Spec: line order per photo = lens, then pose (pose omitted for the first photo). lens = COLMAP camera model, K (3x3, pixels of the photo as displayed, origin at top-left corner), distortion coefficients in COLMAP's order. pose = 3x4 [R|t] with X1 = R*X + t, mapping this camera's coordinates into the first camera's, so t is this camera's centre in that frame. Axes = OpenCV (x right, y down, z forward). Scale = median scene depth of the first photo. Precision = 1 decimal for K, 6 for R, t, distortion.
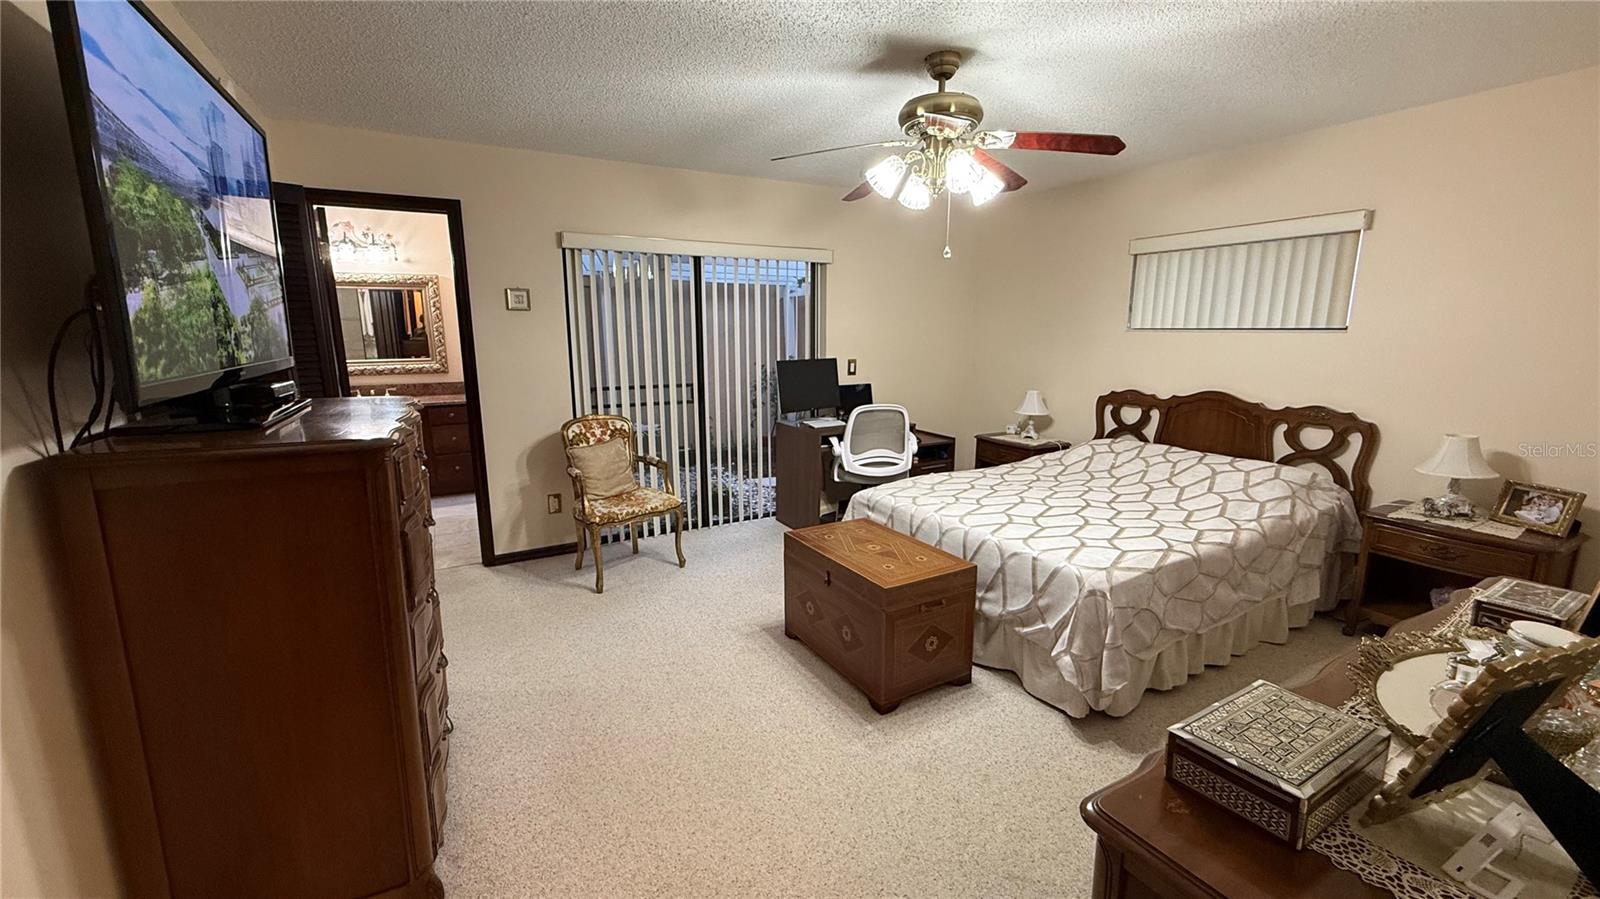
lens RADIAL K [[630.0, 0, 798.3], [0, 630.0, 446.1], [0, 0, 1]] dist [0.004187, 0.000124]
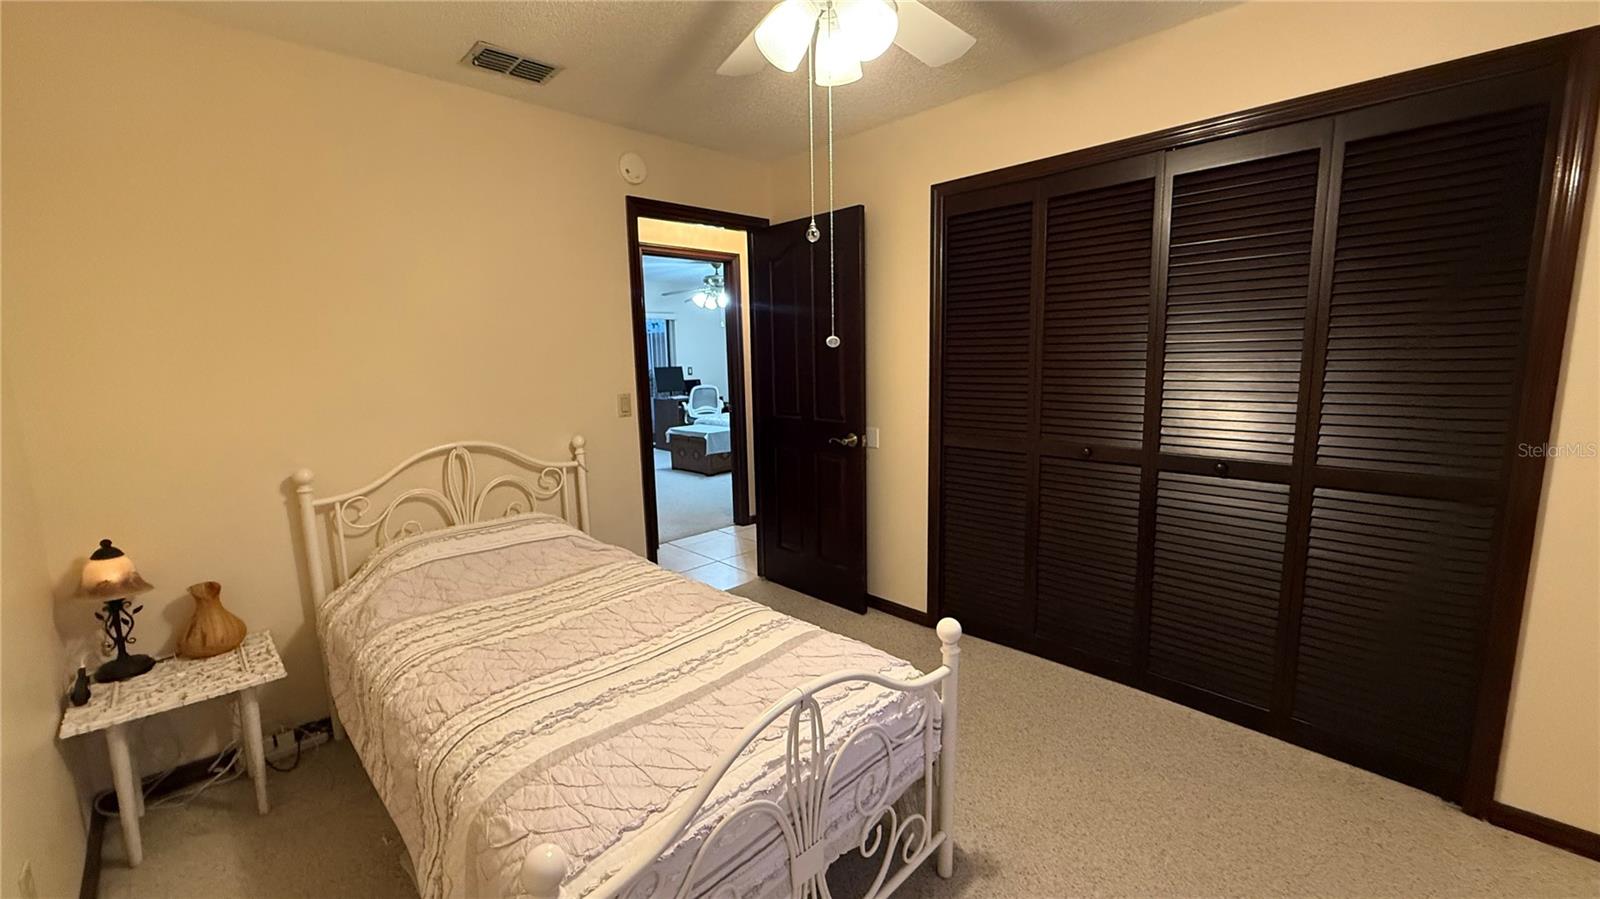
lens RADIAL K [[630.0, 0, 801.3], [0, 630.0, 448.2], [0, 0, 1]] dist [0.004187, 0.000124]
pose [[0.962712, -0.059106, 0.263991, -0.133257], [0.069209, 0.997177, -0.029129, 0.230540], [-0.261524, 0.046314, 0.964085, -1.148611]]
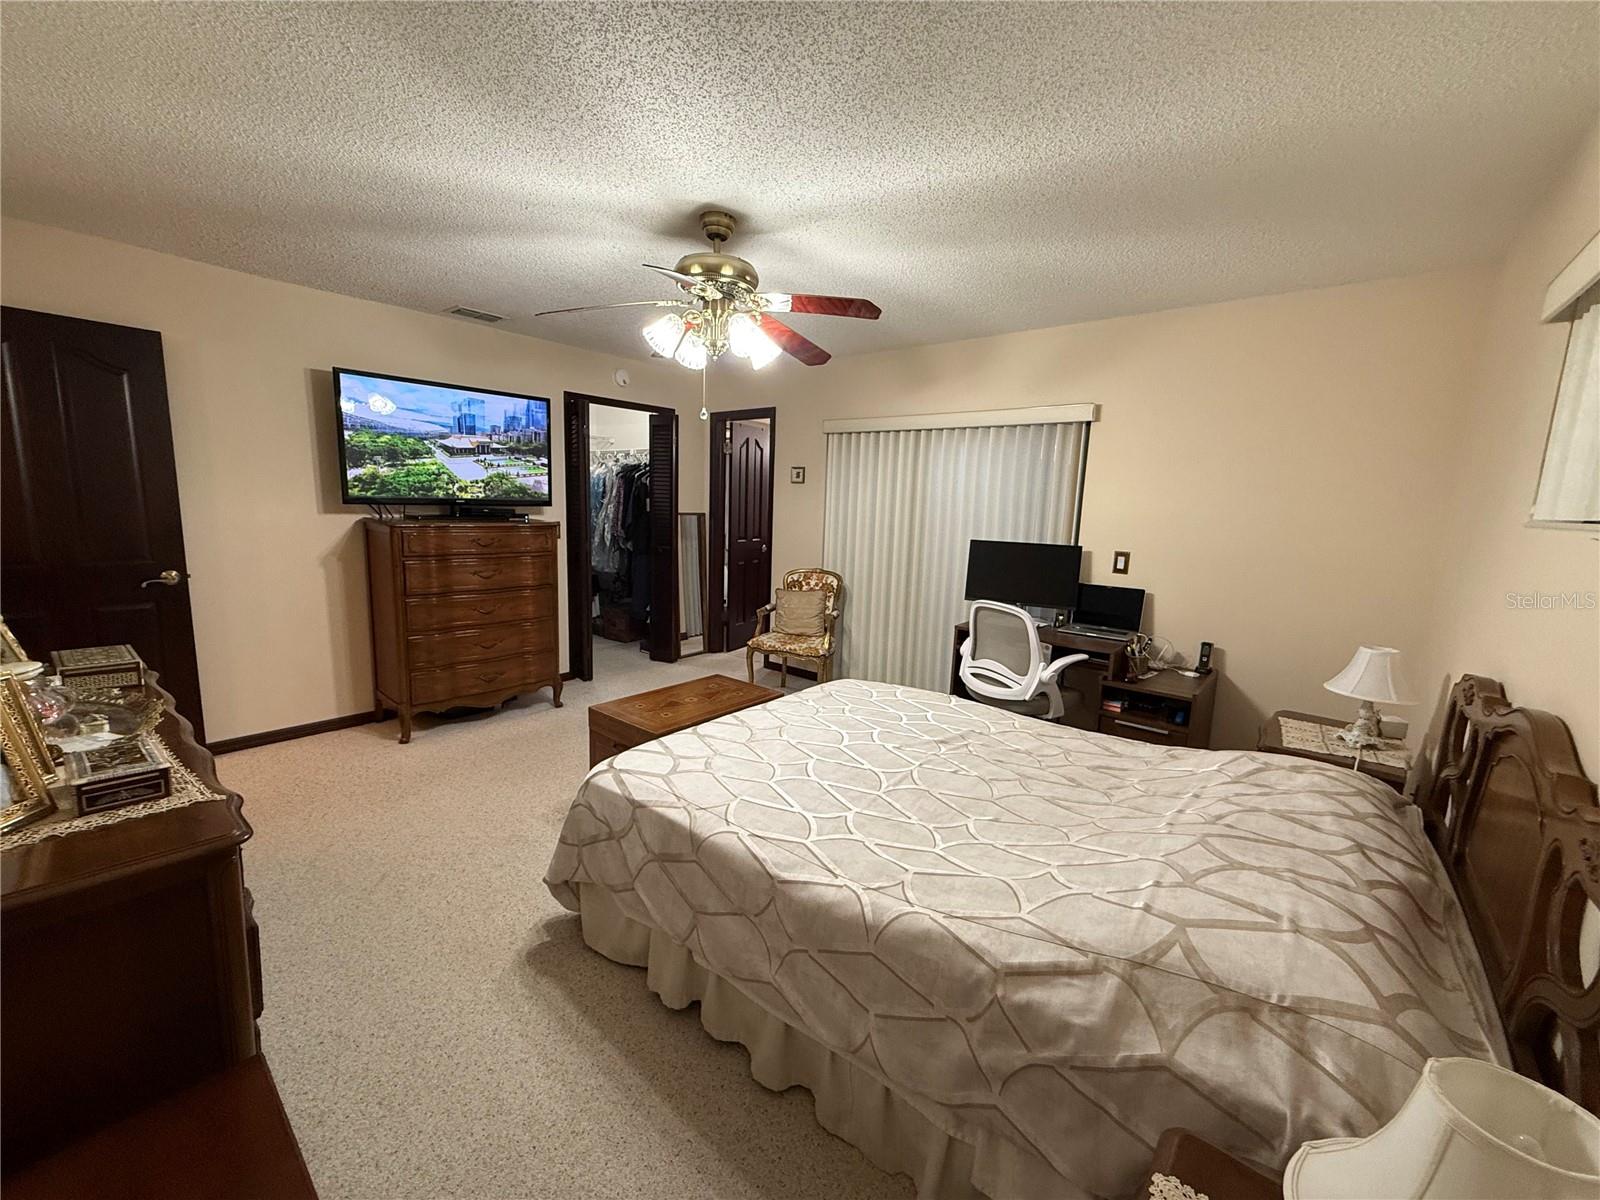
lens RADIAL K [[638.5, 0, 803.4], [0, 638.5, 599.2], [0, 0, 1]] dist [-0.001793, -0.000038]
pose [[0.358043, 0.158551, -0.920145, 0.722528], [-0.207403, 0.974362, 0.087190, -0.084662], [0.910378, 0.159623, 0.381748, 0.468860]]
